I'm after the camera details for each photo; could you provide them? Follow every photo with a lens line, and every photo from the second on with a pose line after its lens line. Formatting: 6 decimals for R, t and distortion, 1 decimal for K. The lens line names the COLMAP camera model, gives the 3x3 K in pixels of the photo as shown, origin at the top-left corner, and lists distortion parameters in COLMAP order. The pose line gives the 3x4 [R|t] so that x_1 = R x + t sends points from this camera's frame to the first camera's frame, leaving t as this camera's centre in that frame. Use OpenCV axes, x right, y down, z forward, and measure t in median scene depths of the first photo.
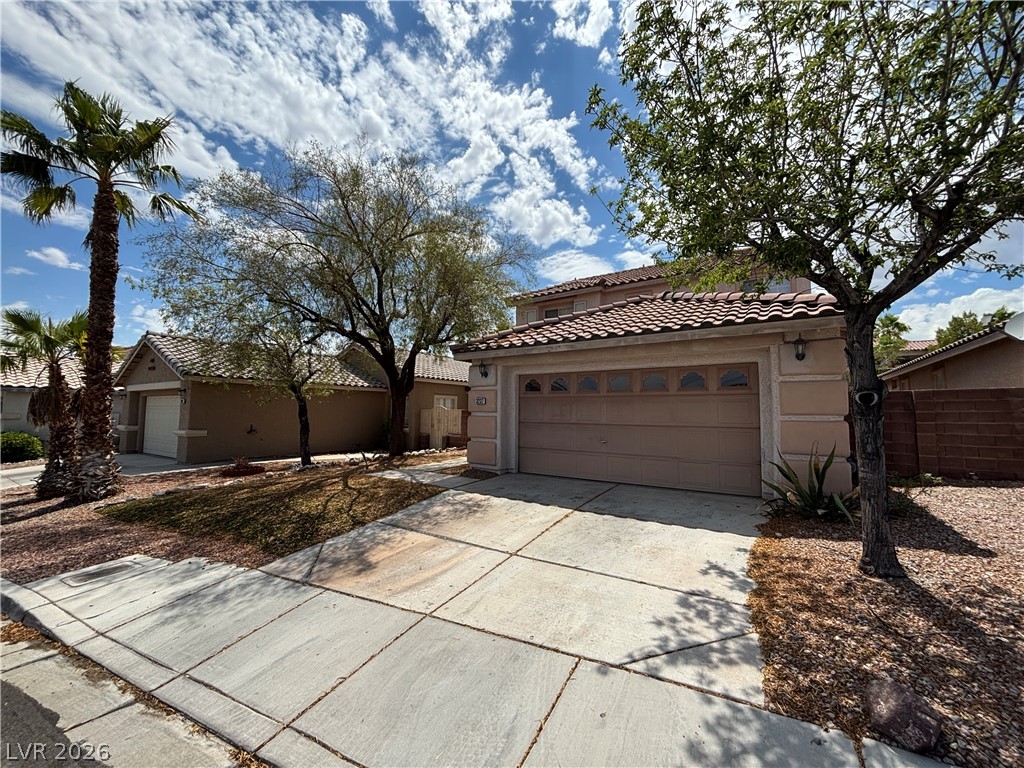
lens RADIAL K [[413.7, 0, 516.2], [0, 413.7, 382.7], [0, 0, 1]] dist [-0.000773, 0.000721]
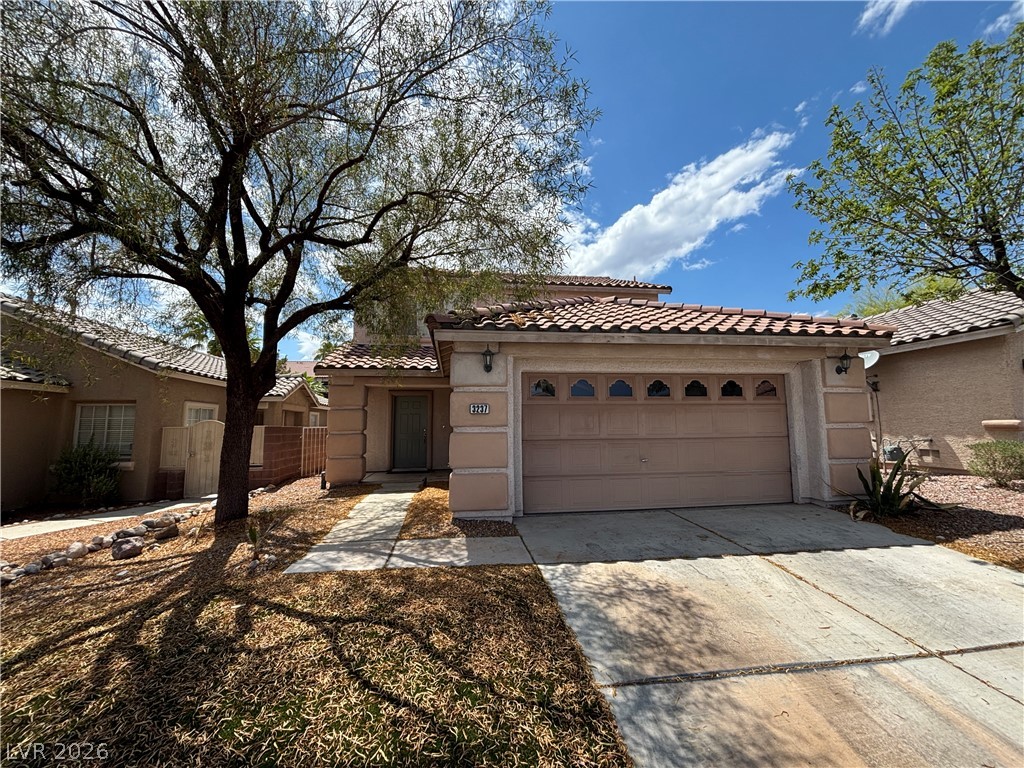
lens RADIAL K [[413.7, 0, 508.3], [0, 413.7, 387.4], [0, 0, 1]] dist [-0.000773, 0.000721]
pose [[0.745653, 0.043974, 0.664882, -0.602740], [-0.030049, 0.999024, -0.032374, 0.038332], [-0.665657, 0.004161, 0.746247, 0.639798]]
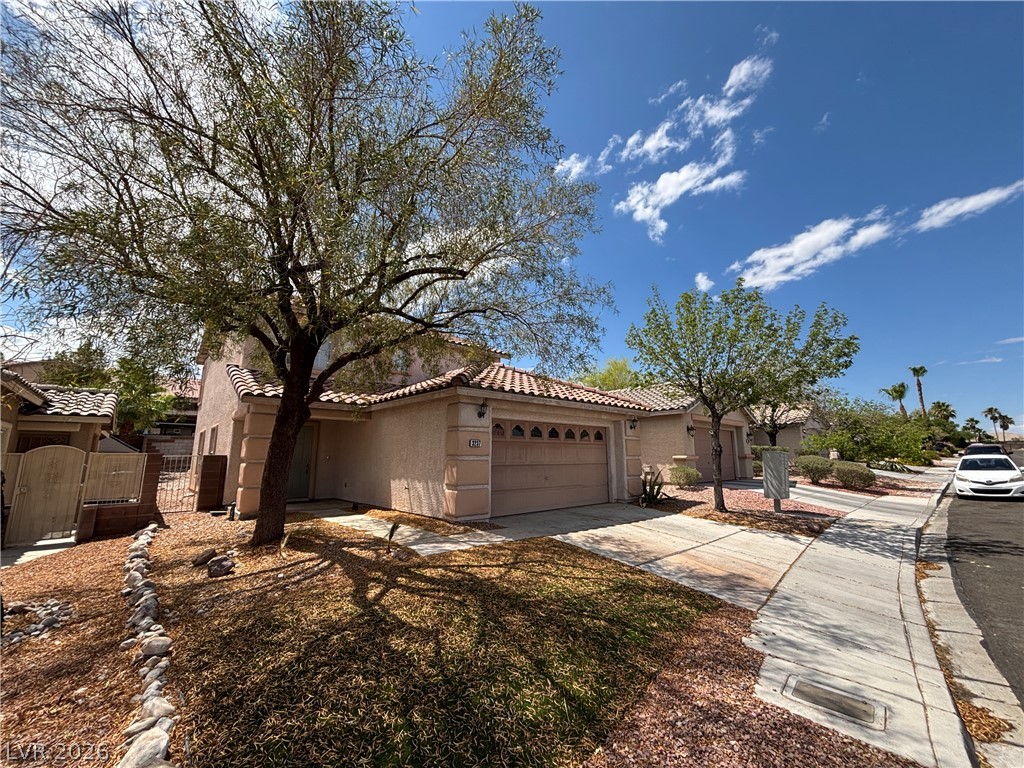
lens RADIAL K [[413.7, 0, 515.9], [0, 413.7, 384.7], [0, 0, 1]] dist [-0.000773, 0.000721]
pose [[0.236752, 0.159800, 0.958338, -1.210772], [-0.063990, 0.986804, -0.148739, 0.059137], [-0.969461, -0.026110, 0.243854, 0.889764]]
